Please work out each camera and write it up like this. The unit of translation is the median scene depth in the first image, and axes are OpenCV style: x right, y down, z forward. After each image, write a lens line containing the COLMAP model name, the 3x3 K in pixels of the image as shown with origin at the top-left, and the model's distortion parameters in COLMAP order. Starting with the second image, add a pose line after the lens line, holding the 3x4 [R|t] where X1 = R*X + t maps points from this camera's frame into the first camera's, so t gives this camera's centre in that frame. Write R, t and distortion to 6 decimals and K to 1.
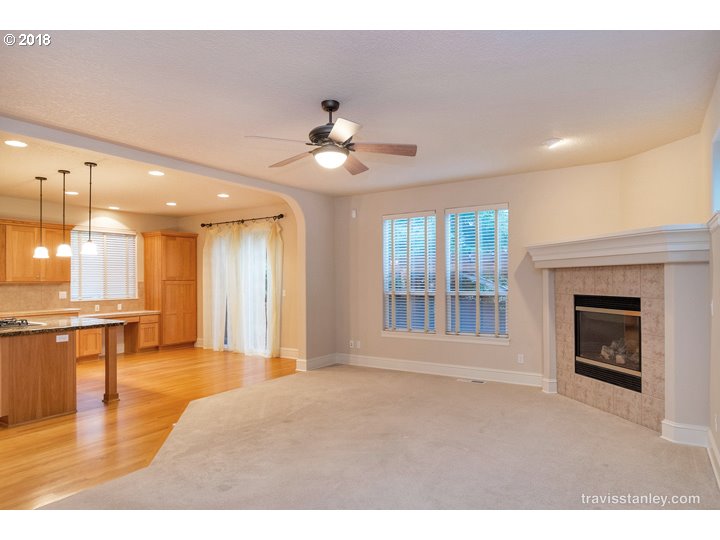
lens RADIAL K [[454.2, 0, 360.2], [0, 454.2, 275.7], [0, 0, 1]] dist [0.007037, 0.004720]
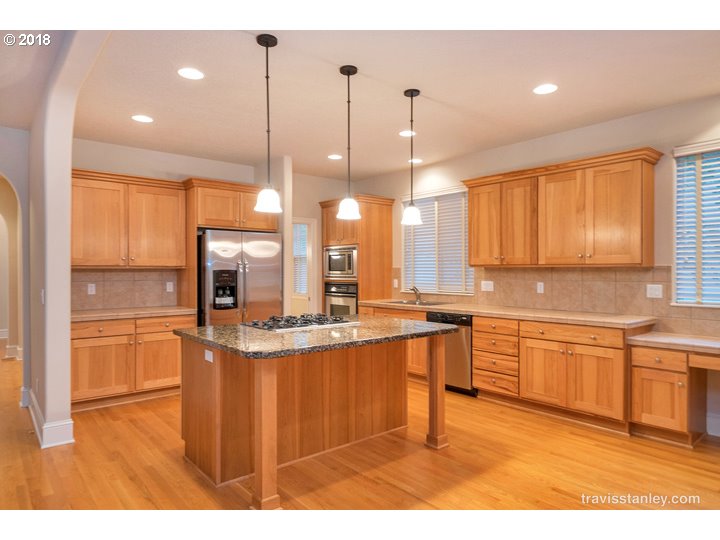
lens RADIAL K [[454.2, 0, 353.8], [0, 454.2, 271.3], [0, 0, 1]] dist [0.007037, 0.004720]
pose [[-0.288312, 0.008818, -0.957496, -0.096387], [0.010148, 0.999930, 0.006153, 0.018358], [0.957483, -0.007943, -0.288381, 1.075029]]
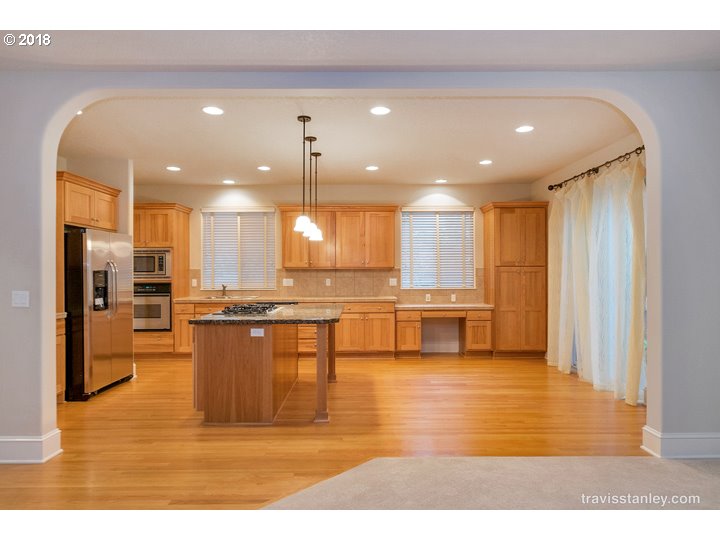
lens RADIAL K [[454.2, 0, 362.0], [0, 454.2, 270.4], [0, 0, 1]] dist [0.007037, 0.004720]
pose [[0.558523, 0.002619, -0.829485, 0.111814], [0.005385, 0.999962, 0.006783, 0.015455], [0.829472, -0.008255, 0.558488, 0.553915]]
